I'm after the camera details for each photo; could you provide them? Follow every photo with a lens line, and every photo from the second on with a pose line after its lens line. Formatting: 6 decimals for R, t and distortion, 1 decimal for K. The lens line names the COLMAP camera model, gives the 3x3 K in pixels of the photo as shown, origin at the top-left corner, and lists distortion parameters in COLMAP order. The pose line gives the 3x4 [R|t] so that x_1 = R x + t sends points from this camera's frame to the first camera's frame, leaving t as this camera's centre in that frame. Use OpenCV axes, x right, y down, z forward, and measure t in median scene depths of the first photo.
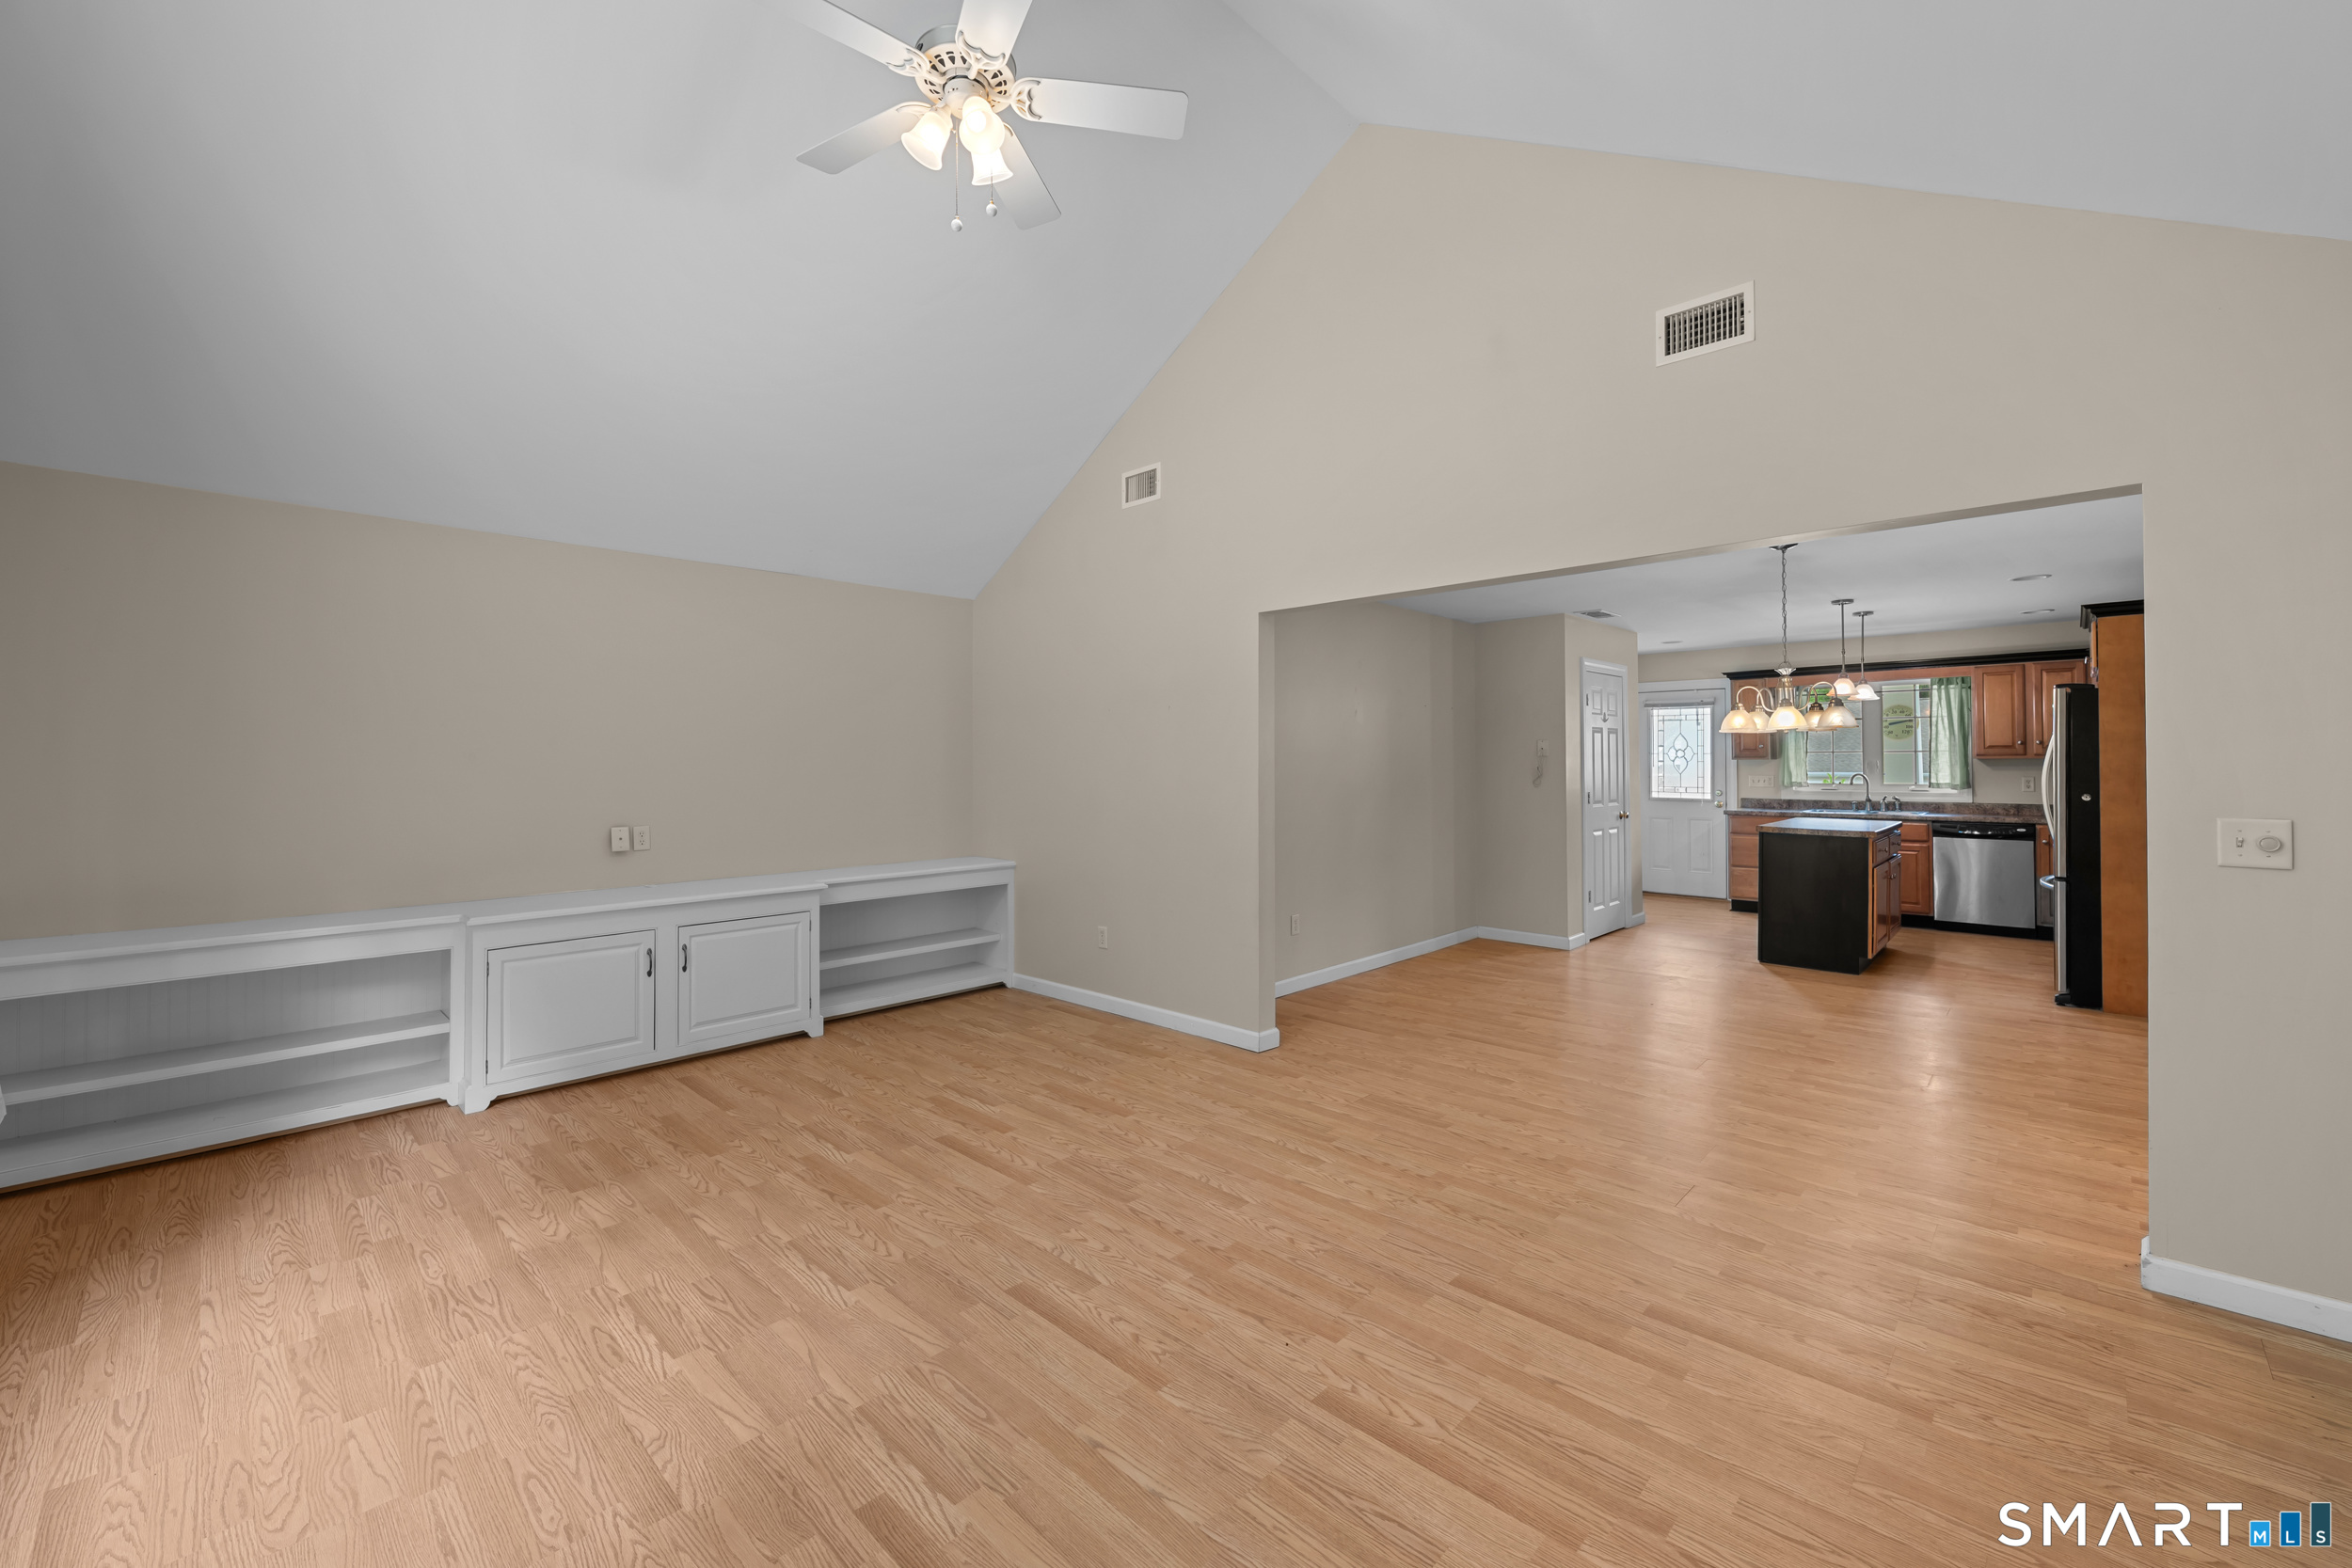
lens RADIAL K [[933.9, 0, 1184.4], [0, 933.9, 765.5], [0, 0, 1]] dist [-0.000102, -0.000115]
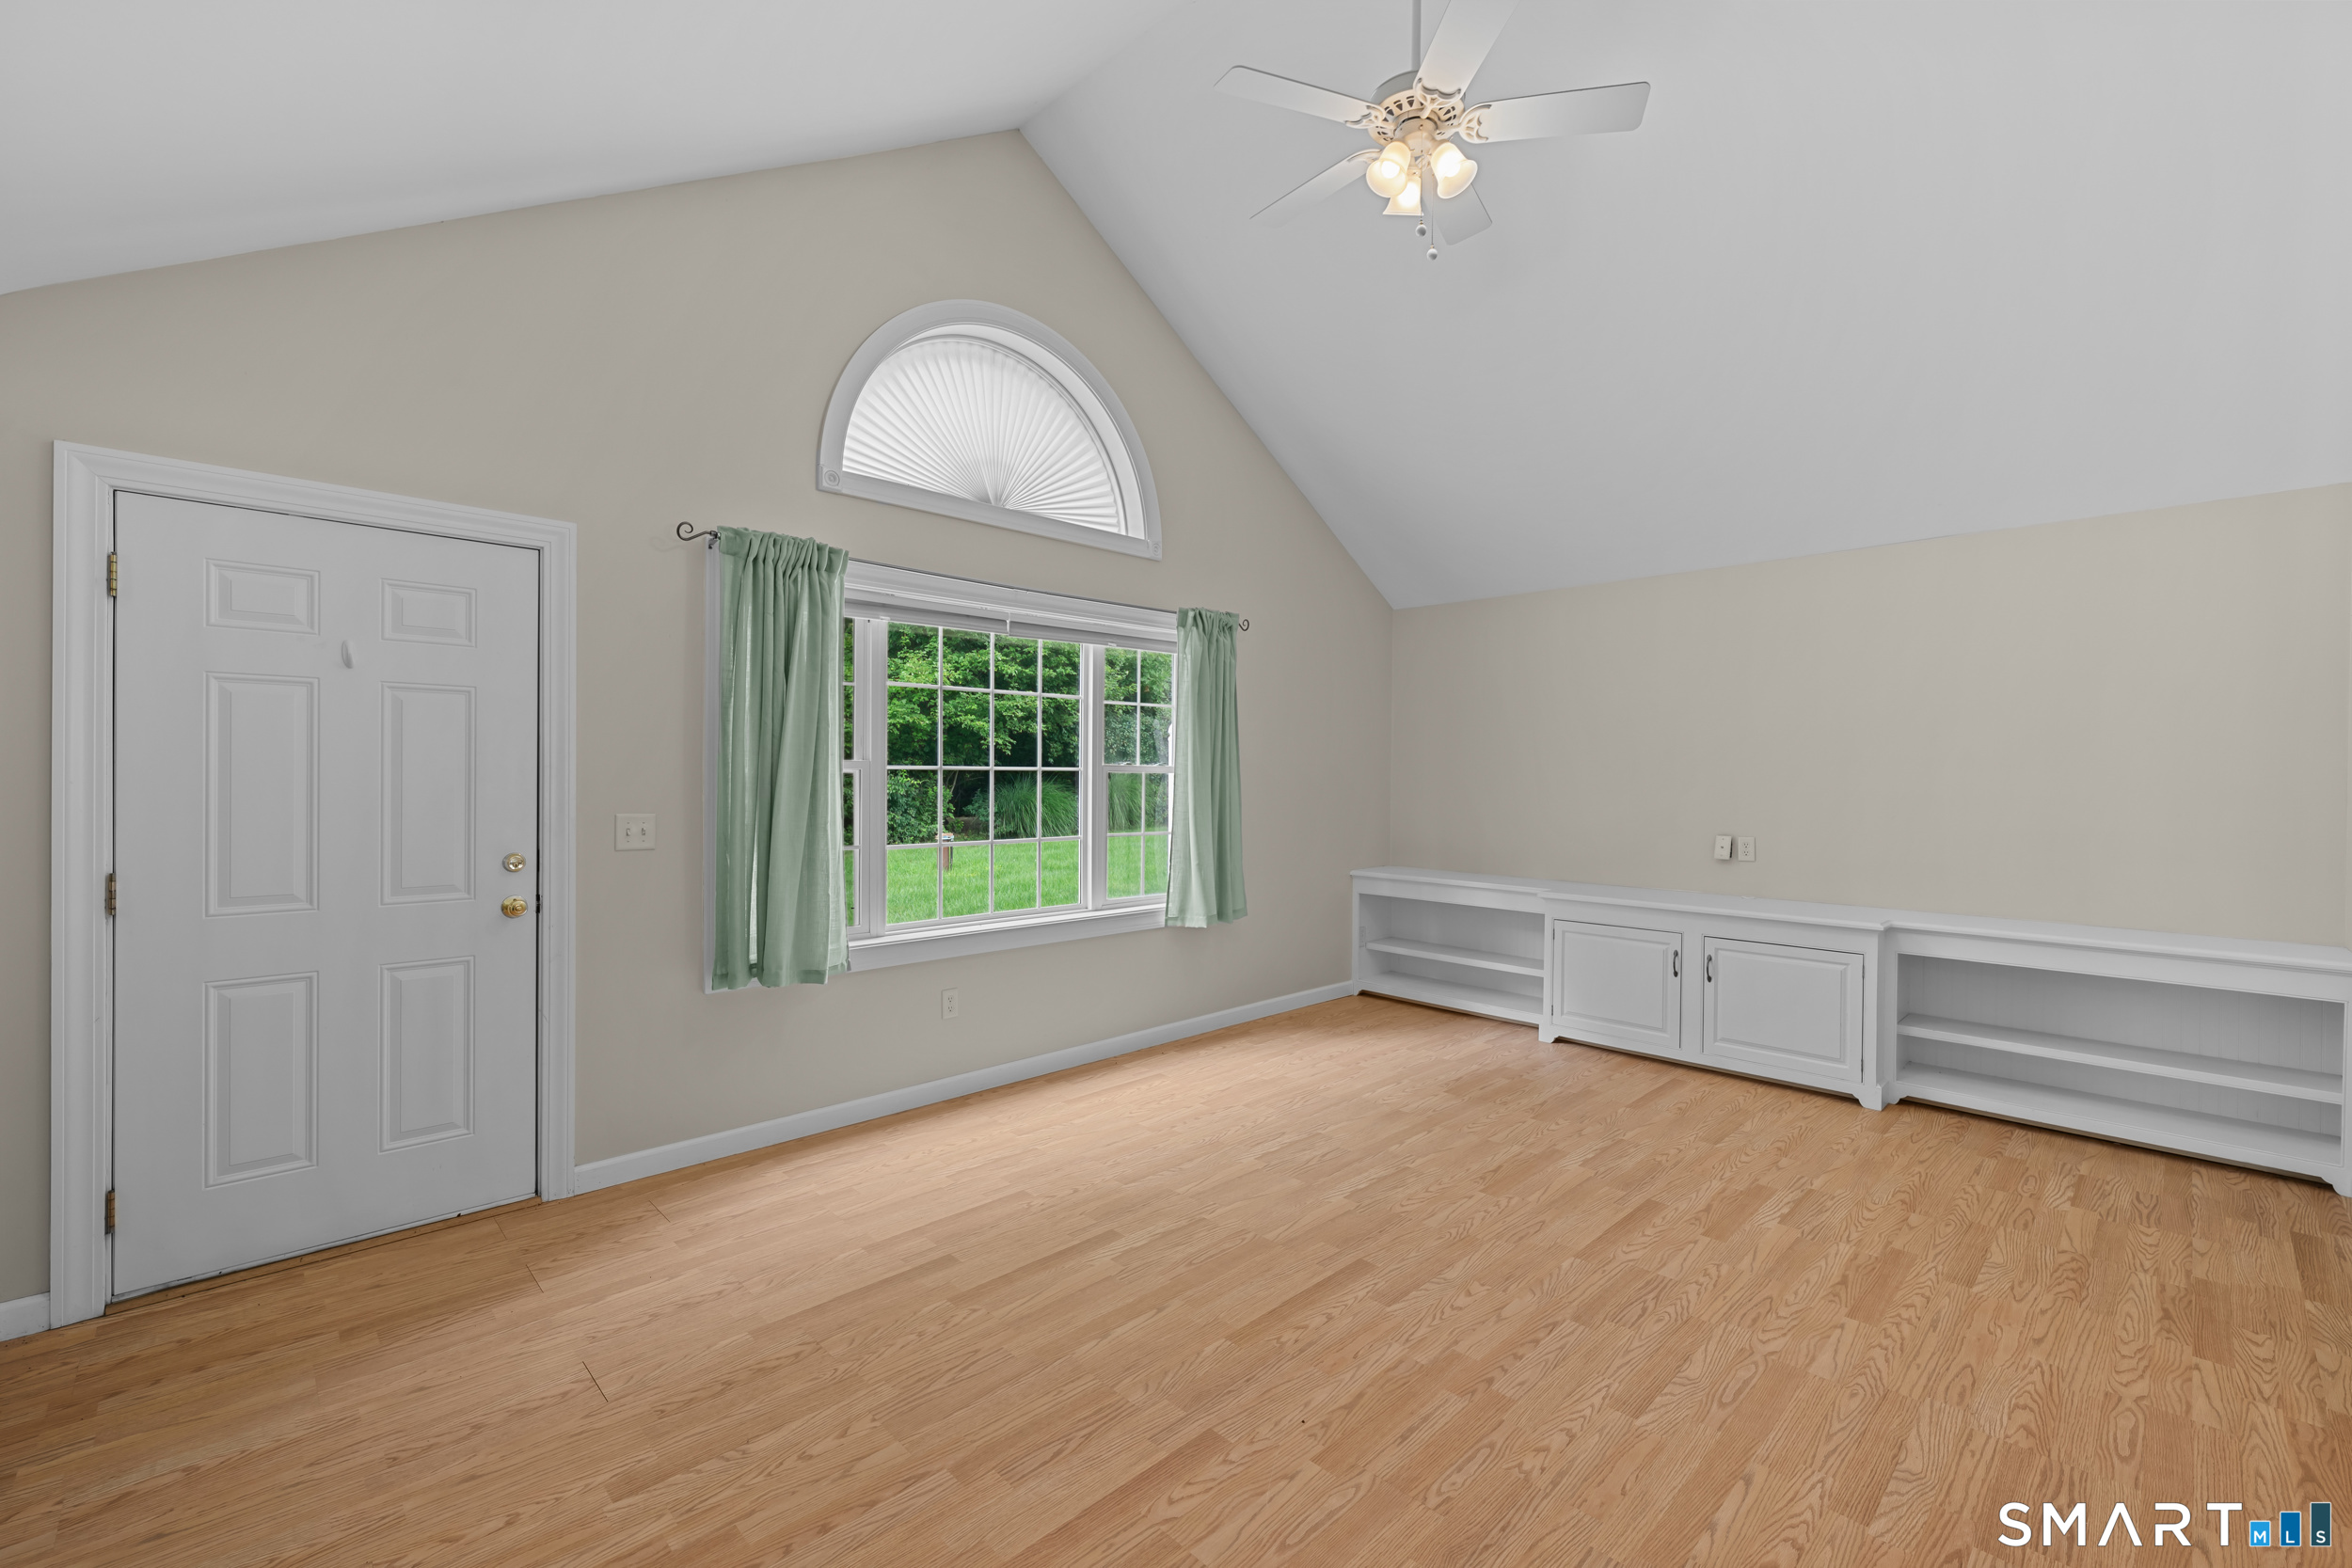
lens RADIAL K [[990.4, 0, 1180.3], [0, 990.4, 775.5], [0, 0, 1]] dist [-0.002752, -0.000294]
pose [[-0.034998, 0.007269, -0.999361, 0.731558], [-0.010653, 0.999914, 0.007646, -0.003666], [0.999331, 0.010914, -0.034917, 0.628943]]
